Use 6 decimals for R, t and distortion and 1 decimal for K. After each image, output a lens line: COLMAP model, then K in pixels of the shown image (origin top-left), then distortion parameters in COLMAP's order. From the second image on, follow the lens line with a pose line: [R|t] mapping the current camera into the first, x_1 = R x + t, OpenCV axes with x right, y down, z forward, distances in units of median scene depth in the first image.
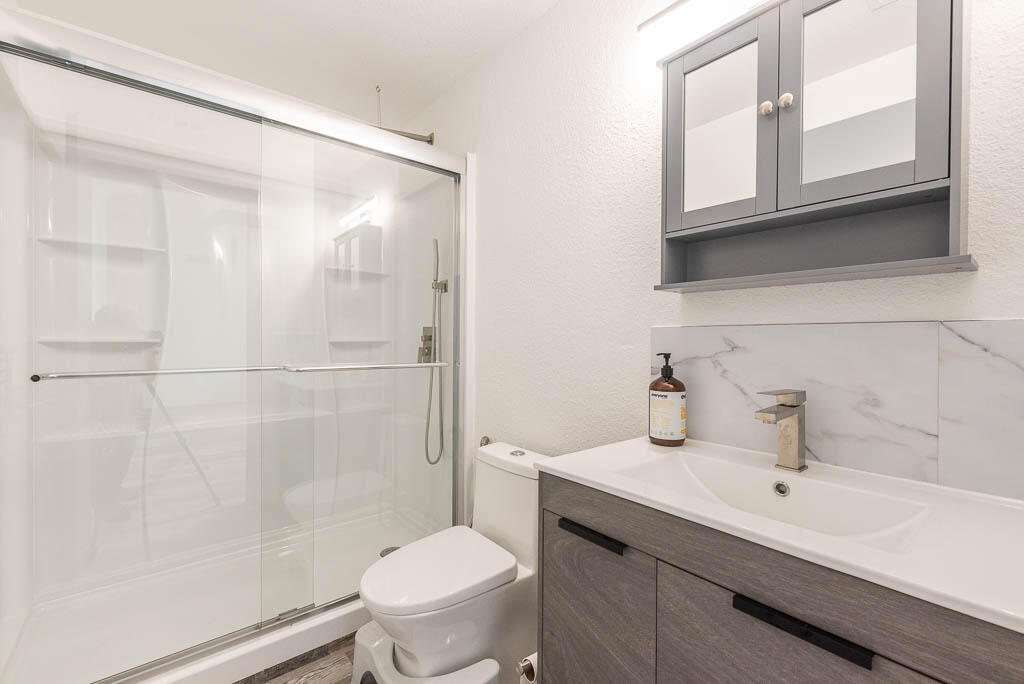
lens RADIAL K [[437.6, 0, 513.9], [0, 437.6, 342.7], [0, 0, 1]] dist [0.004052, -0.001423]
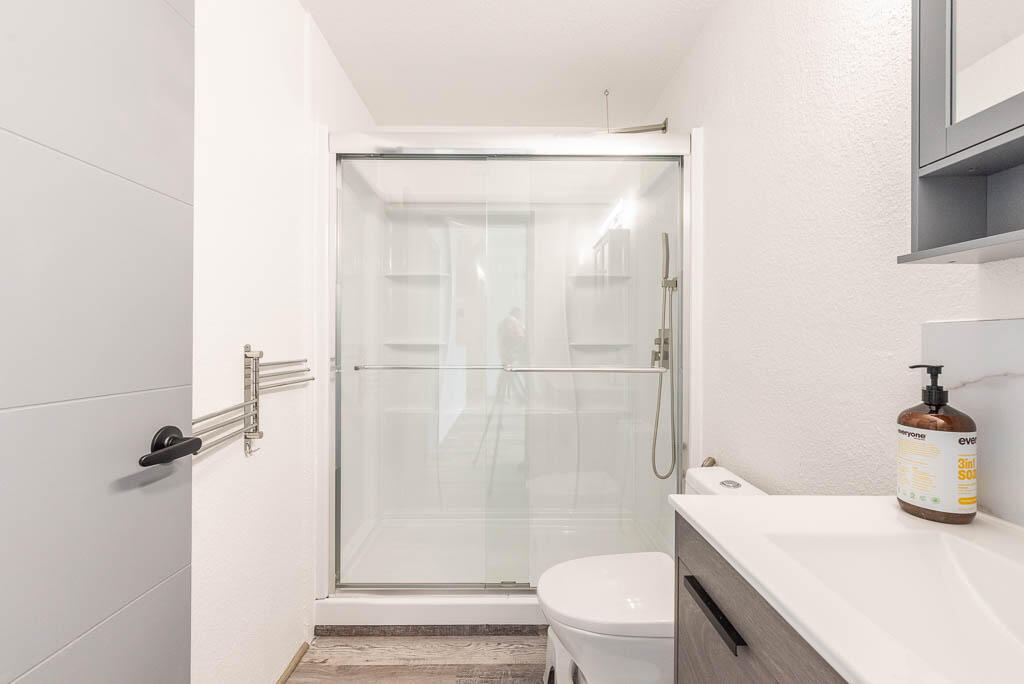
lens RADIAL K [[437.6, 0, 512.9], [0, 437.6, 341.6], [0, 0, 1]] dist [0.004052, -0.001423]
pose [[0.775844, -0.002572, -0.630919, 0.197475], [-0.003010, 0.999965, -0.007777, -0.001565], [0.630917, 0.007933, 0.775810, 0.115504]]
